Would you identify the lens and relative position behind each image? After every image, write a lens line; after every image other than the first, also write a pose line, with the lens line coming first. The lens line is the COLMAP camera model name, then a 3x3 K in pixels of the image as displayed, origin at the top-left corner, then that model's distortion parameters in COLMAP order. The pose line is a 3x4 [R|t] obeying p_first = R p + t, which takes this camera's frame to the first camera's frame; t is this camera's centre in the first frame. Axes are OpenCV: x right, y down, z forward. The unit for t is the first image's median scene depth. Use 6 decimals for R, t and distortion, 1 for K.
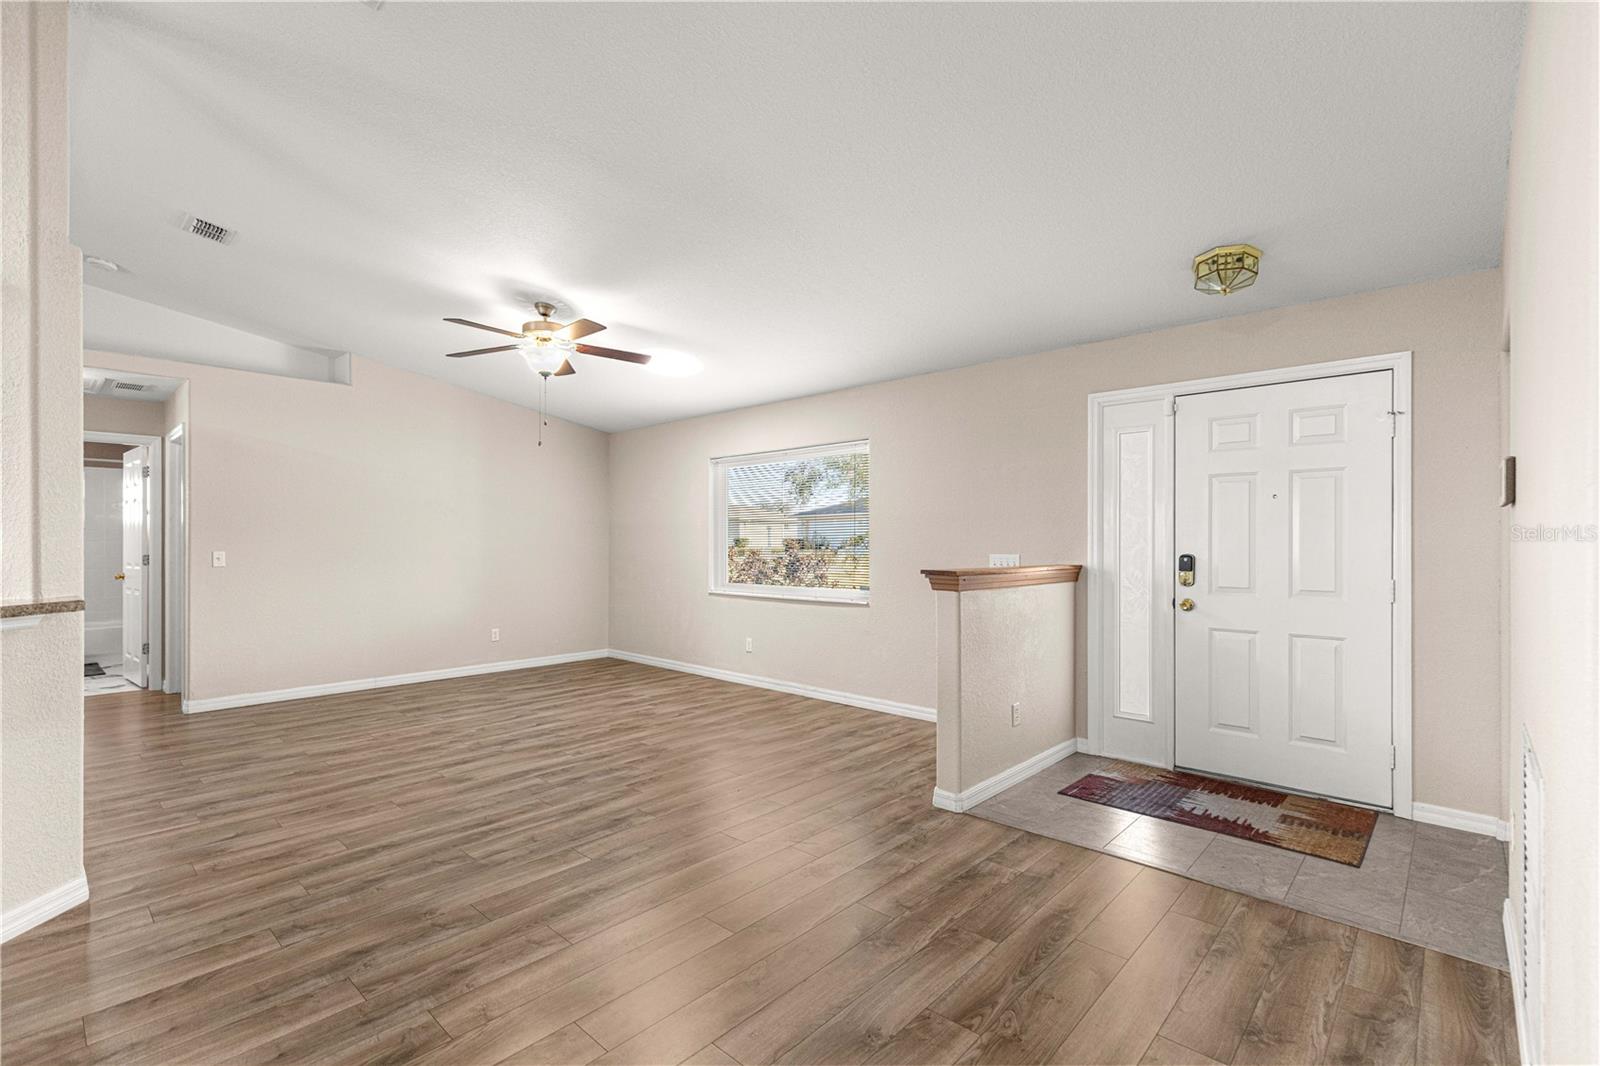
lens RADIAL K [[721.9, 0, 798.2], [0, 721.9, 536.0], [0, 0, 1]] dist [0.014388, -0.003246]
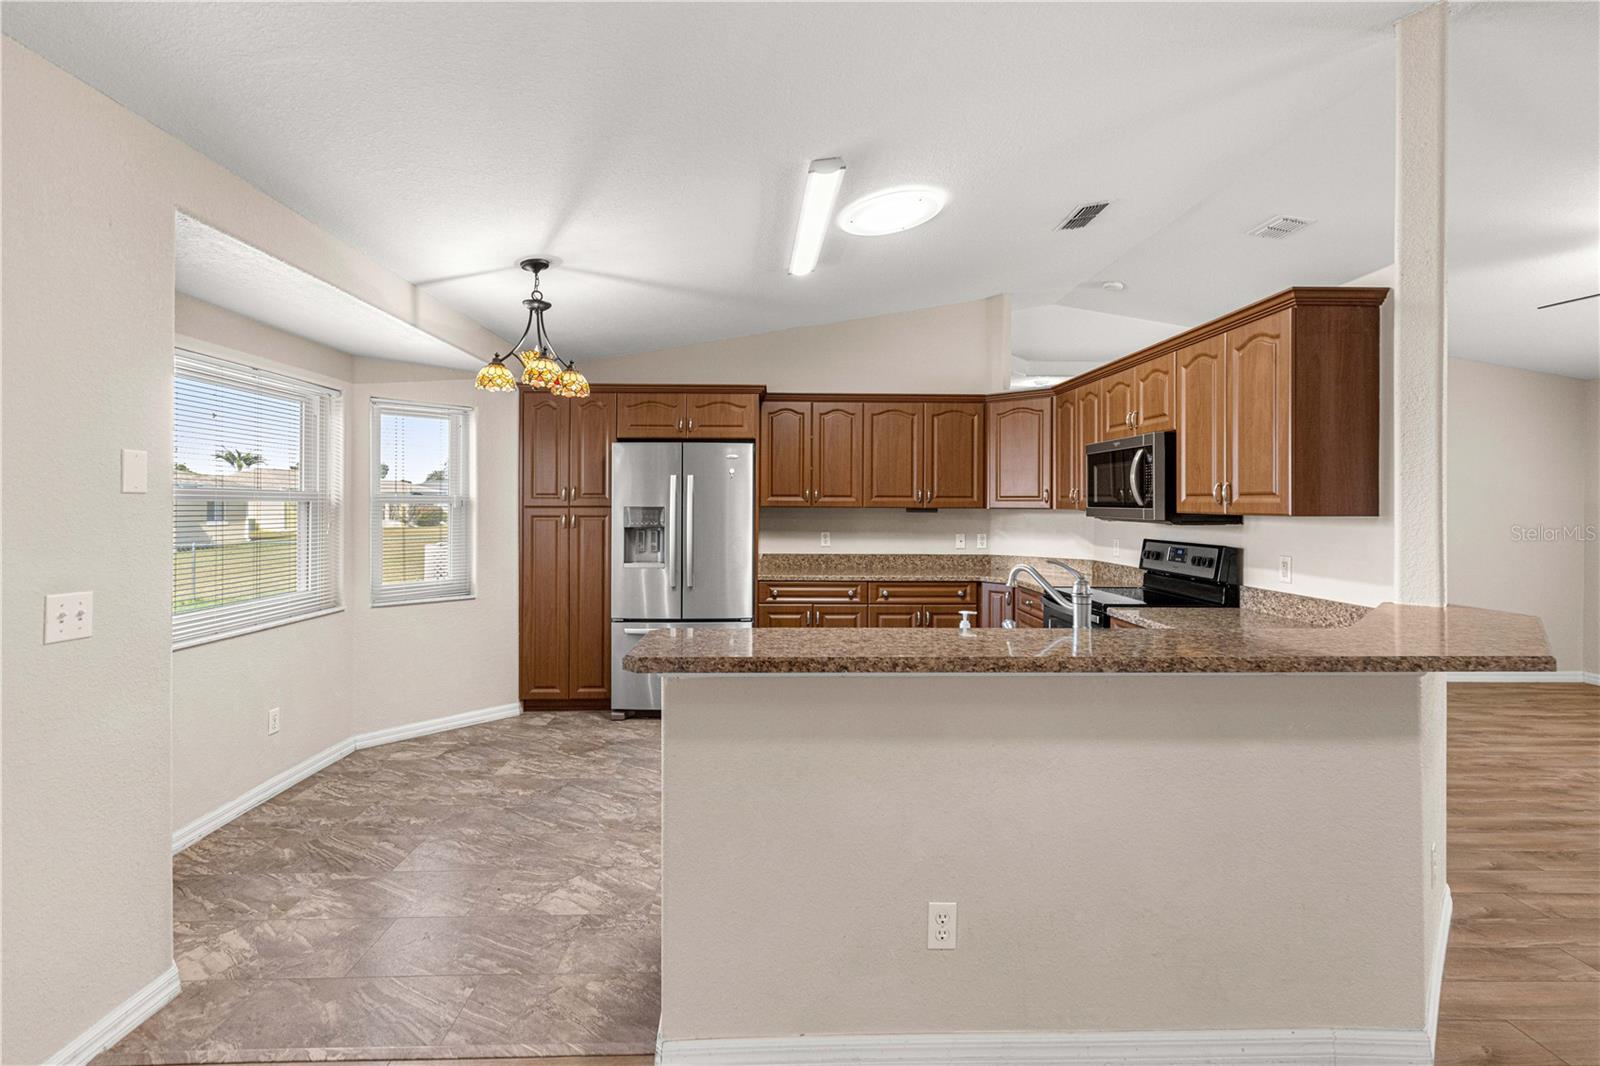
lens RADIAL K [[721.9, 0, 794.8], [0, 721.9, 503.6], [0, 0, 1]] dist [0.014388, -0.003246]
pose [[0.701022, 0.002938, -0.713134, -0.571924], [-0.001643, 0.999996, 0.002504, -0.034885], [0.713138, -0.000584, 0.701024, -0.211191]]
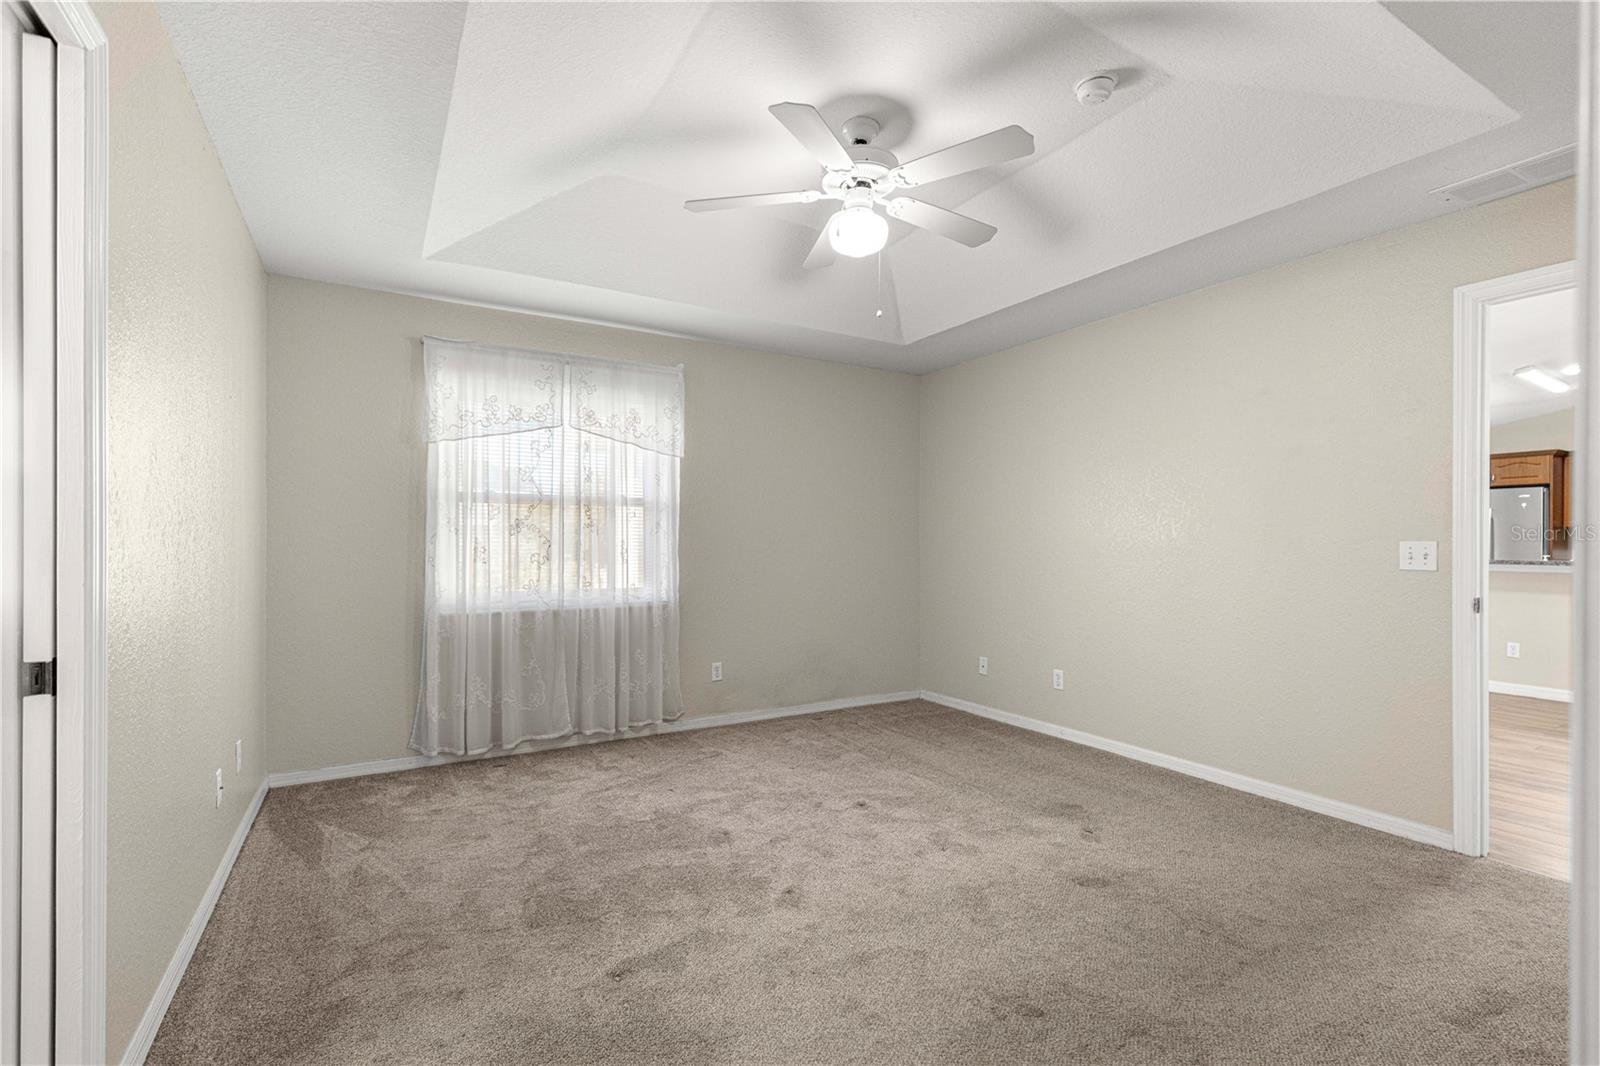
lens RADIAL K [[721.9, 0, 803.5], [0, 721.9, 535.6], [0, 0, 1]] dist [0.014388, -0.003246]
pose [[-0.283959, -0.008403, -0.958800, 0.948270], [-0.000568, 0.999963, -0.008595, 0.016304], [0.958836, -0.001896, -0.283953, -0.760468]]
